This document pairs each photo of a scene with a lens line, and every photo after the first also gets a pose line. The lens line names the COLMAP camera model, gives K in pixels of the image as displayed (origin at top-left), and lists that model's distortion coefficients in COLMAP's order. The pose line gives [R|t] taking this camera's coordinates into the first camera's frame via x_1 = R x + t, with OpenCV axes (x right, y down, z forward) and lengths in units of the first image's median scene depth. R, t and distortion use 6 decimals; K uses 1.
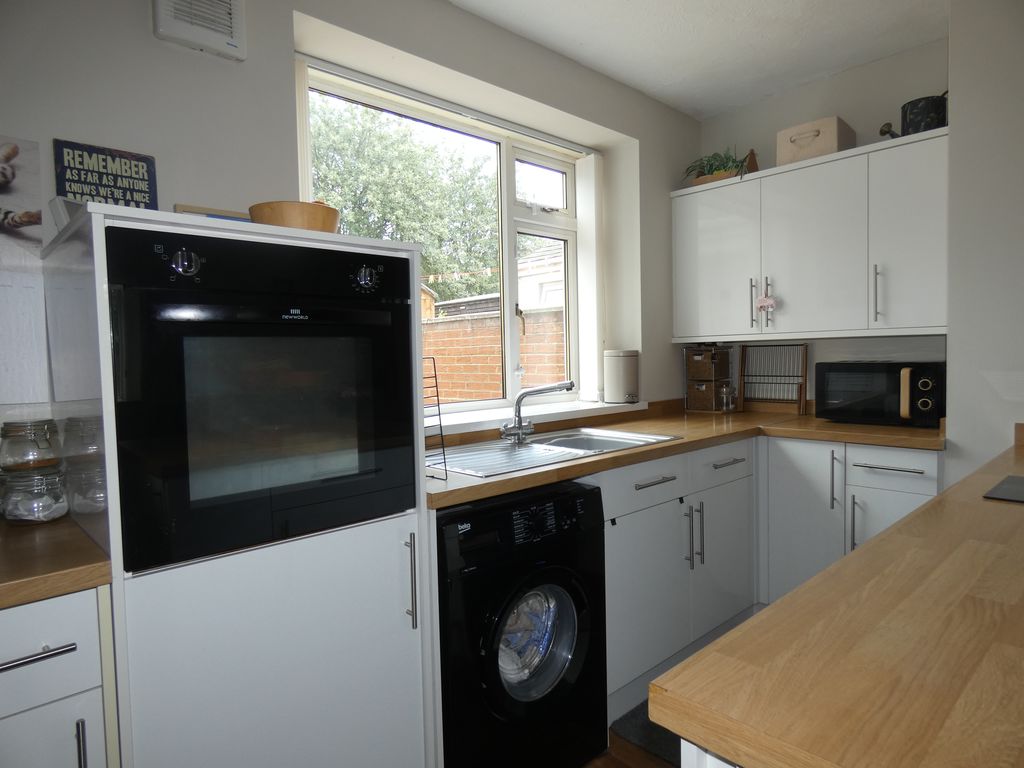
lens RADIAL K [[623.6, 0, 510.4], [0, 623.6, 384.0], [0, 0, 1]] dist [0.019356, -0.004839]
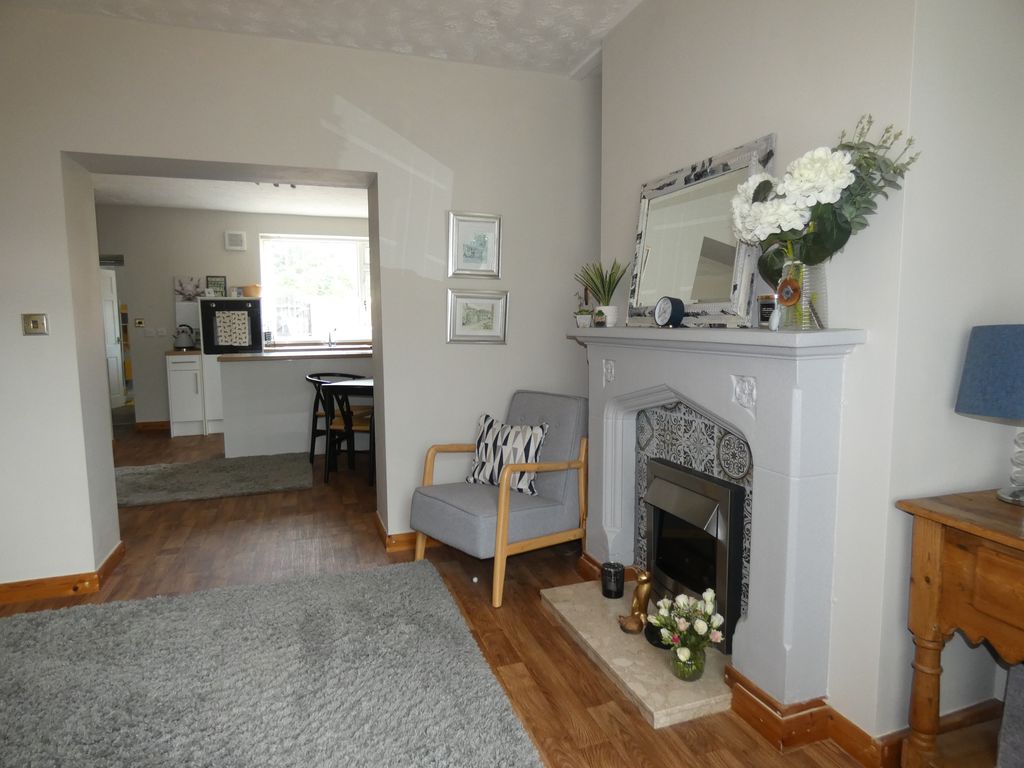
lens RADIAL K [[623.6, 0, 512.8], [0, 623.6, 381.3], [0, 0, 1]] dist [0.019356, -0.004839]
pose [[0.918756, 0.056935, -0.390699, 3.490932], [-0.033934, 0.997273, 0.065531, 0.040604], [0.393365, -0.046949, 0.918183, -2.646148]]
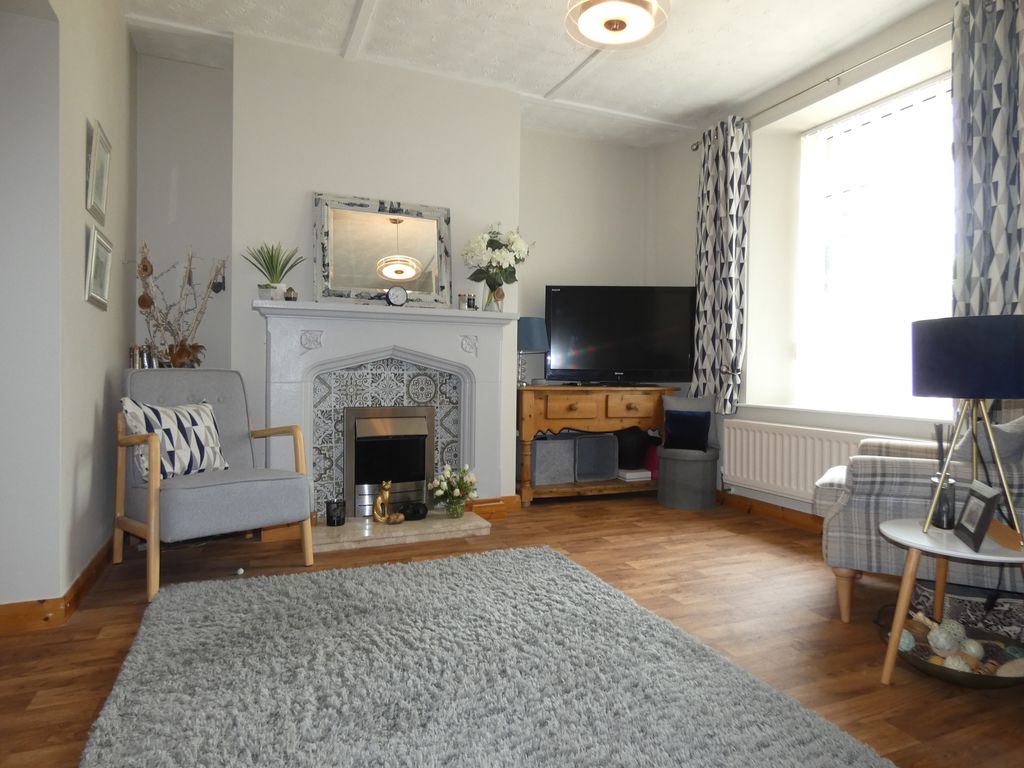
lens RADIAL K [[623.6, 0, 510.5], [0, 623.6, 379.8], [0, 0, 1]] dist [0.019356, -0.004839]
pose [[0.330295, 0.018877, 0.943689, 1.194387], [0.029082, 0.999122, -0.030164, 0.348788], [-0.943430, 0.037408, 0.329456, -2.199430]]
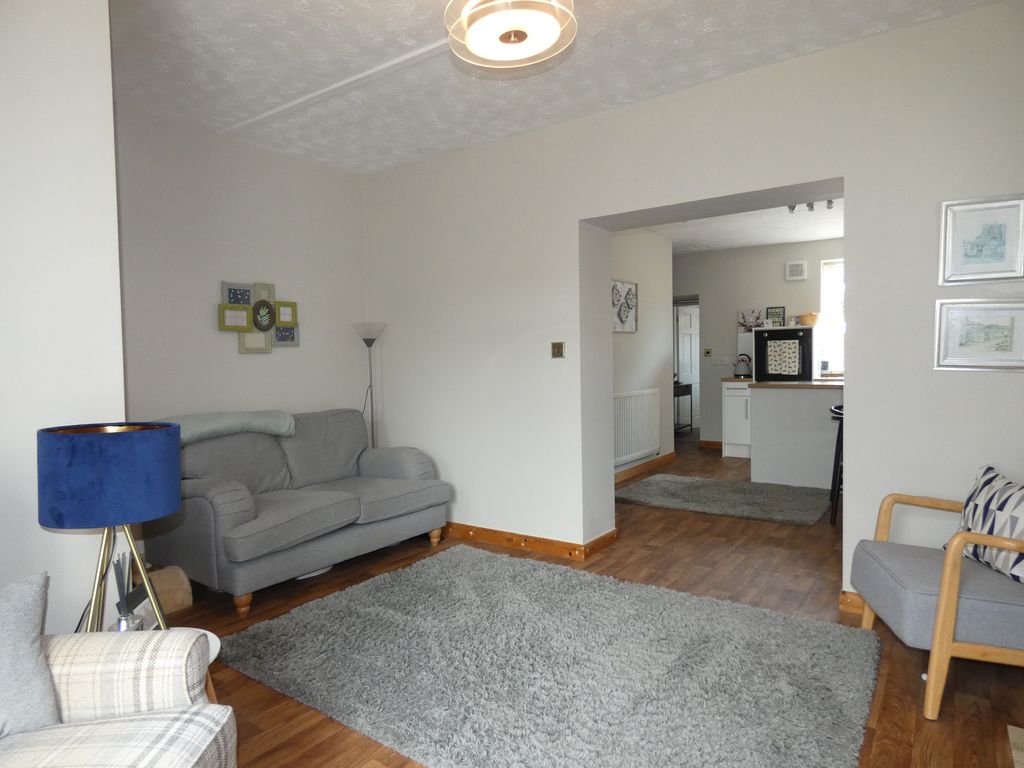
lens RADIAL K [[623.6, 0, 513.3], [0, 623.6, 380.8], [0, 0, 1]] dist [0.019356, -0.004839]
pose [[0.231309, 0.055566, -0.971292, 3.856652], [-0.037985, 0.998122, 0.048055, 0.052204], [0.972139, 0.025779, 0.232985, -2.239486]]
